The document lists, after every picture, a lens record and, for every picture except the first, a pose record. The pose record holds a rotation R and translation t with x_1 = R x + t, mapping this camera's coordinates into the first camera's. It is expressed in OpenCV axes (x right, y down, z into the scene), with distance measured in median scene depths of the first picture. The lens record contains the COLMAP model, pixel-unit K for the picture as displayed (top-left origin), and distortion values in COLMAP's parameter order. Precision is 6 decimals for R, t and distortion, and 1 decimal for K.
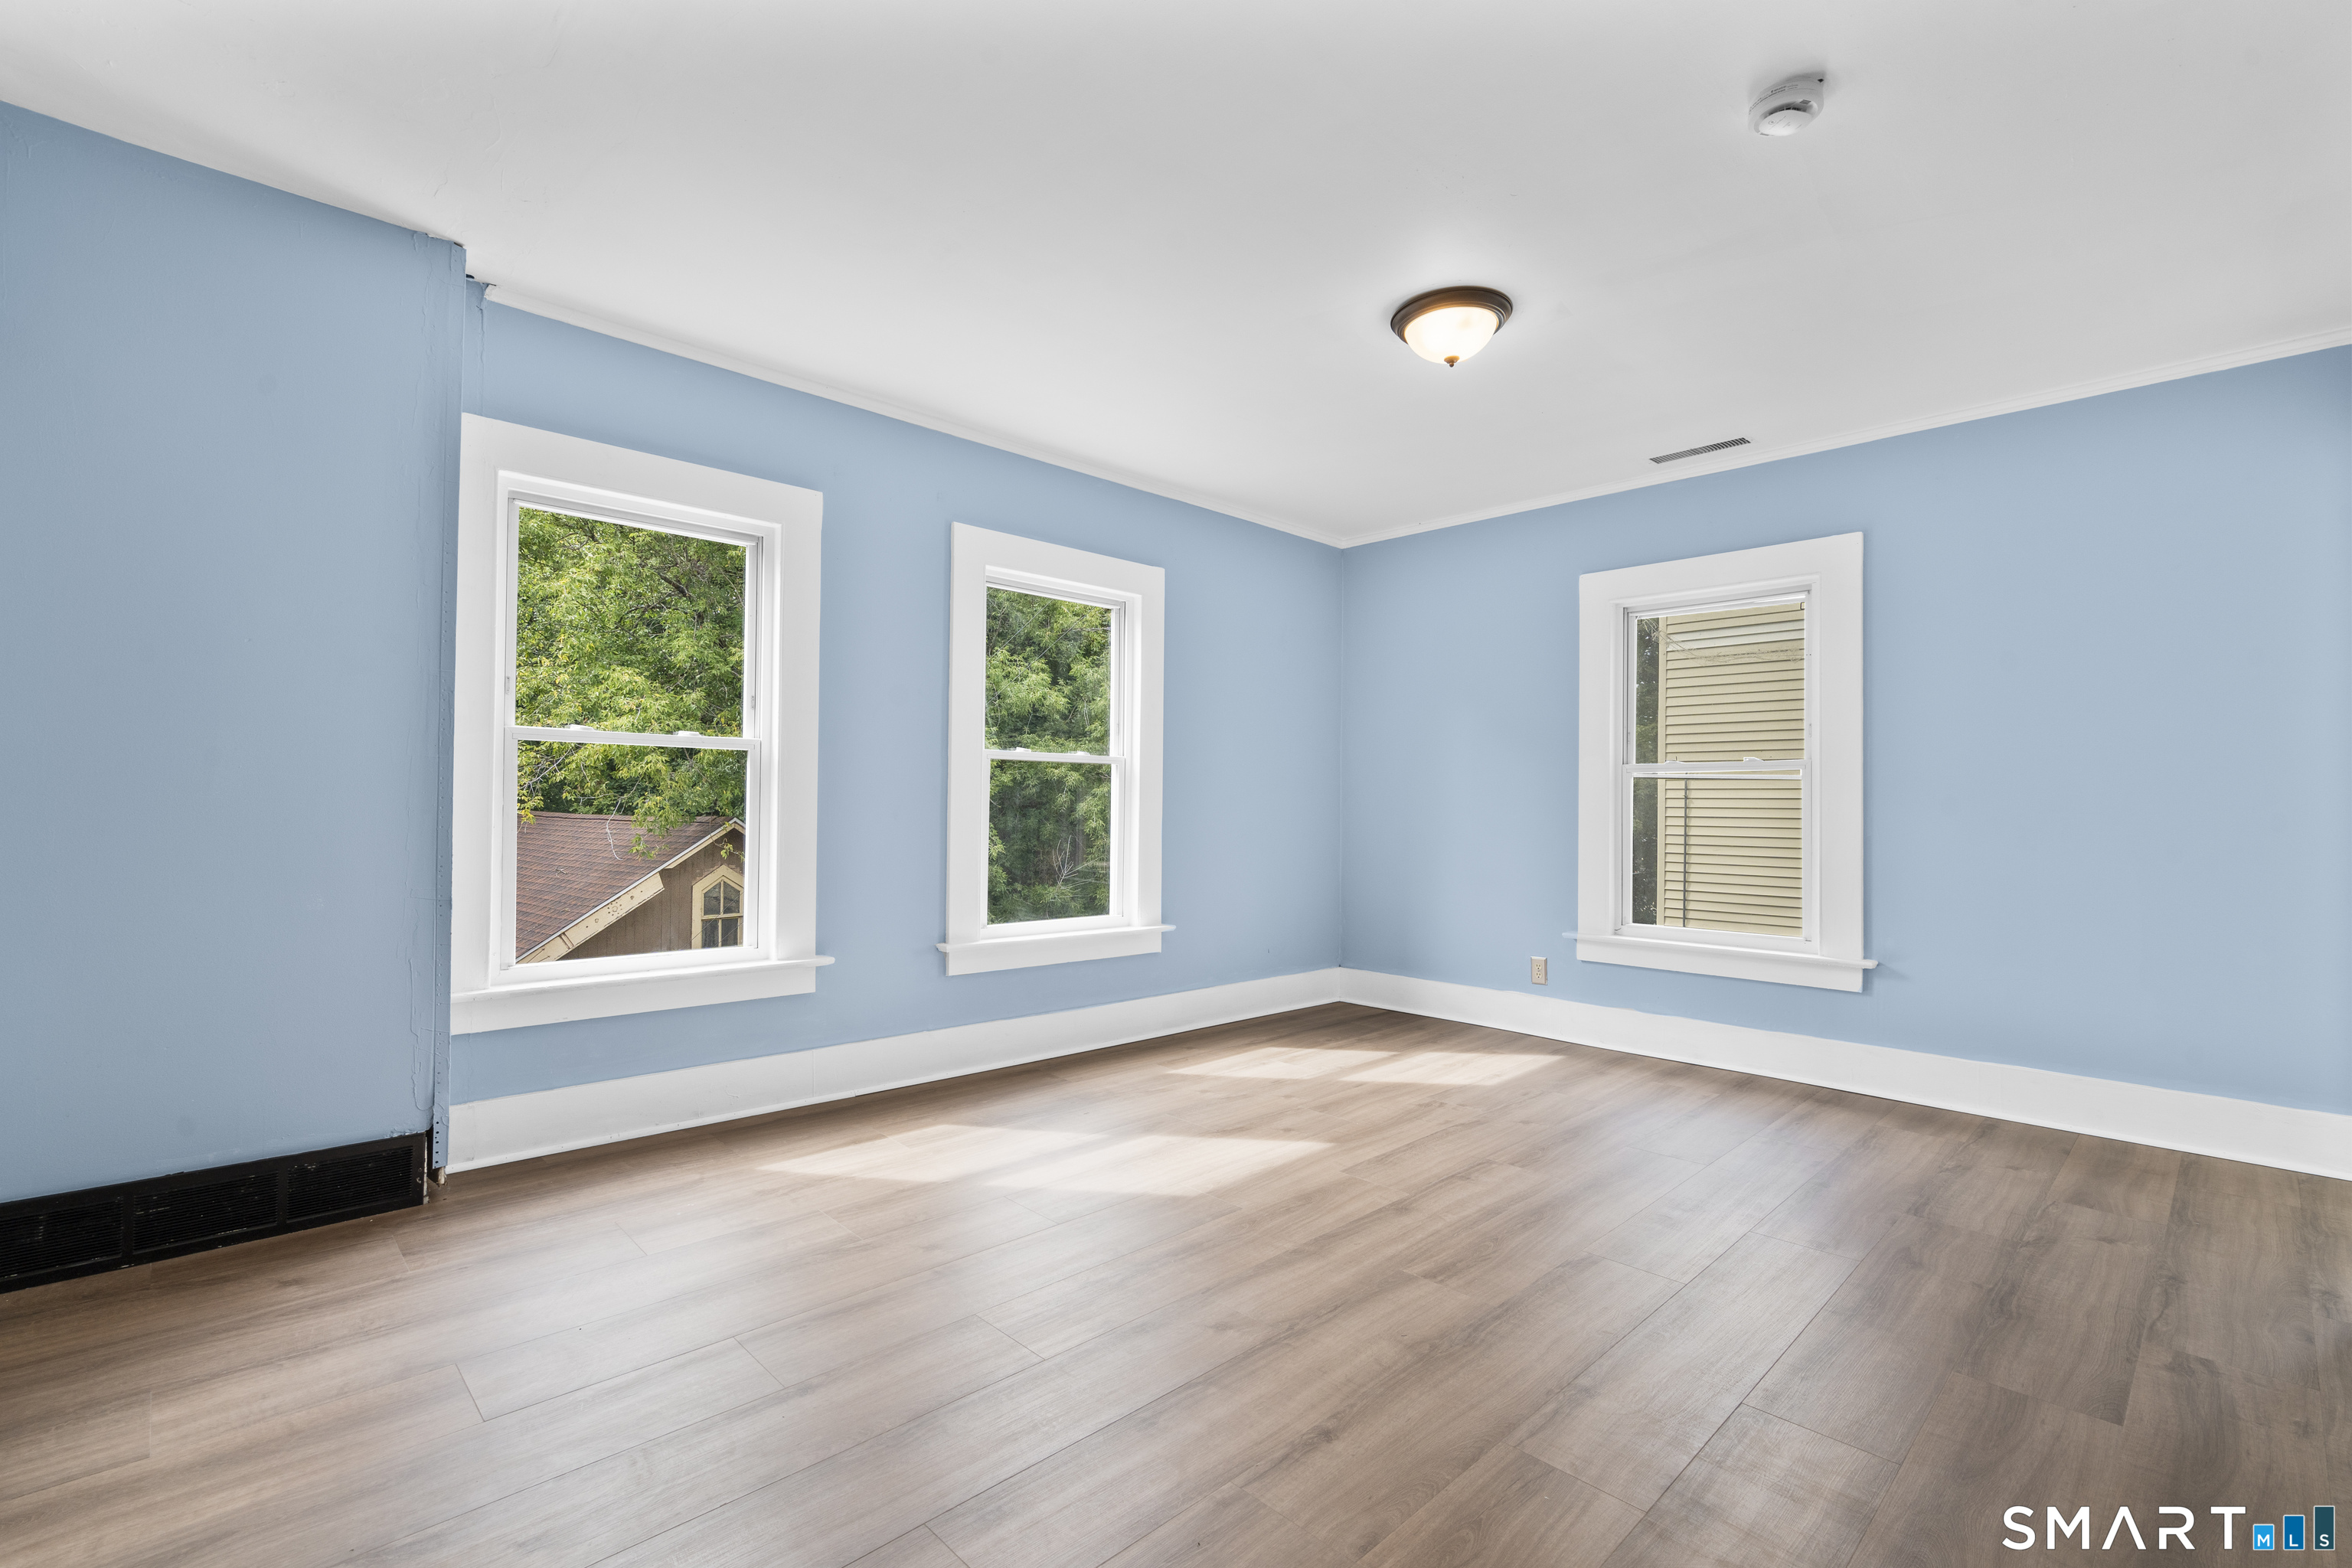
lens RADIAL K [[1056.7, 0, 1179.8], [0, 1056.7, 794.5], [0, 0, 1]] dist [-0.002892, 0.000223]
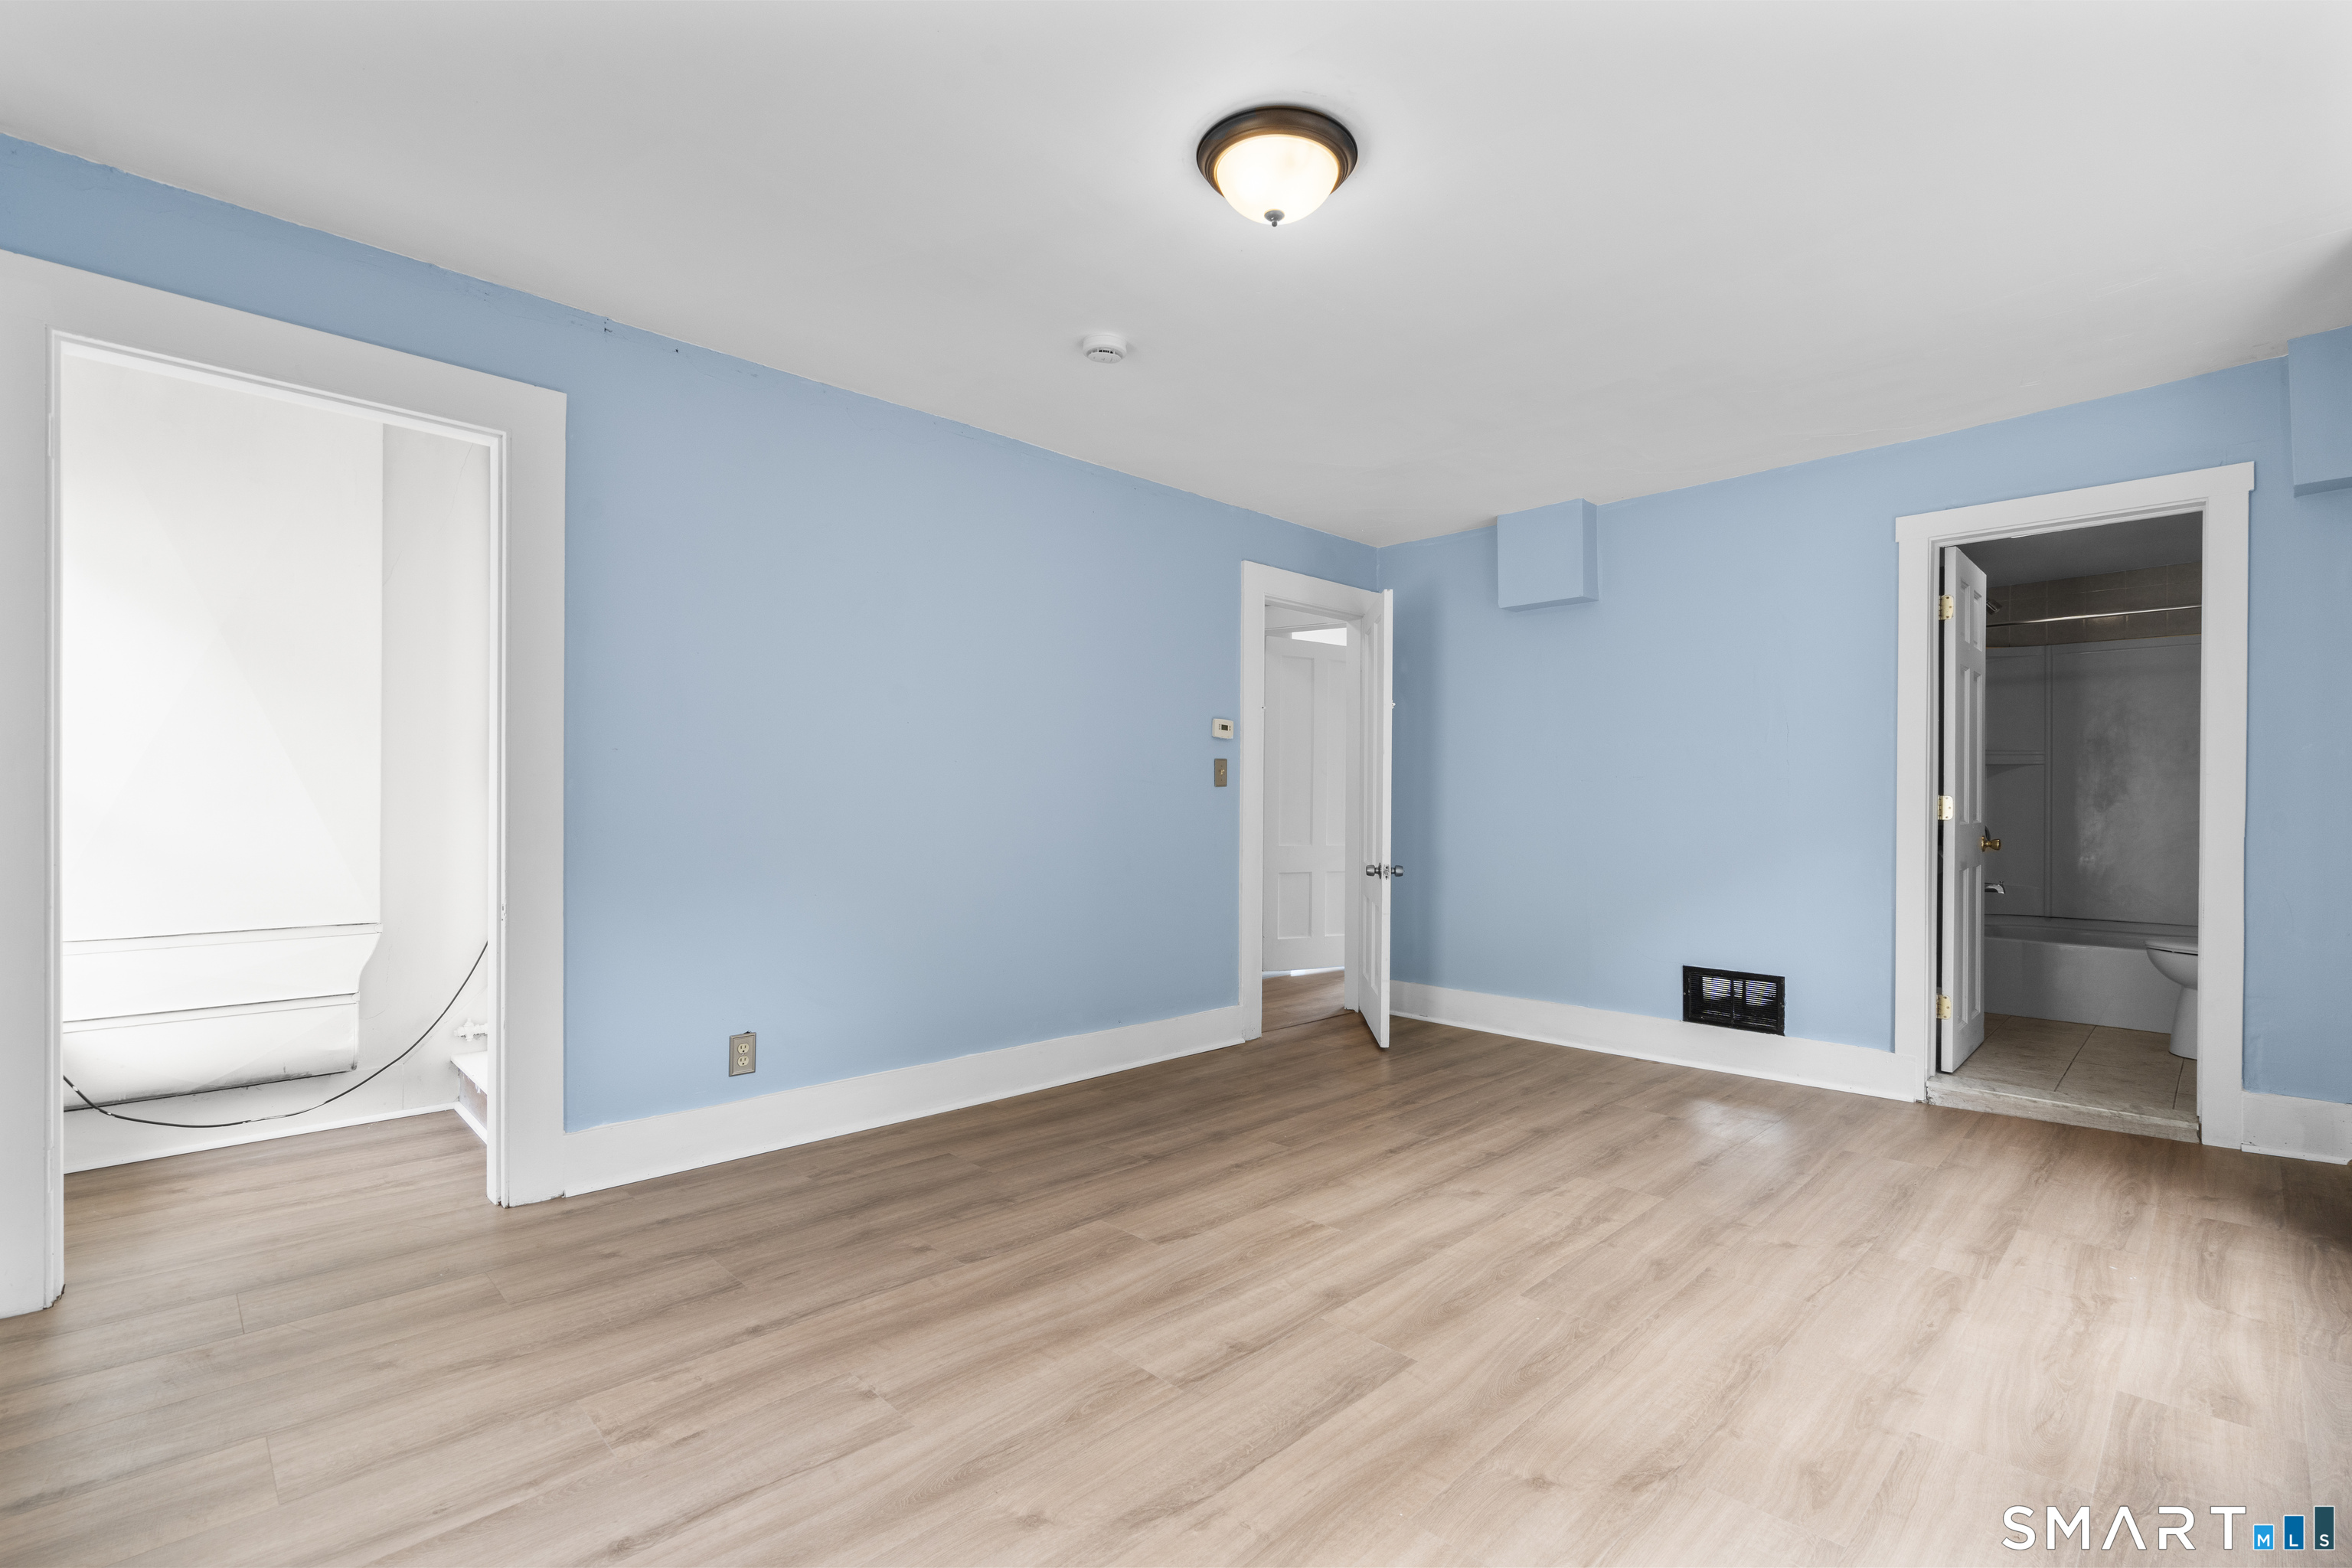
lens RADIAL K [[1056.7, 0, 1179.8], [0, 1056.7, 794.5], [0, 0, 1]] dist [-0.002892, 0.000223]
pose [[-0.999887, -0.013811, -0.005858, 0.375029], [-0.013743, 0.999839, -0.011557, 0.003025], [0.006016, -0.011475, -0.999916, 2.018753]]
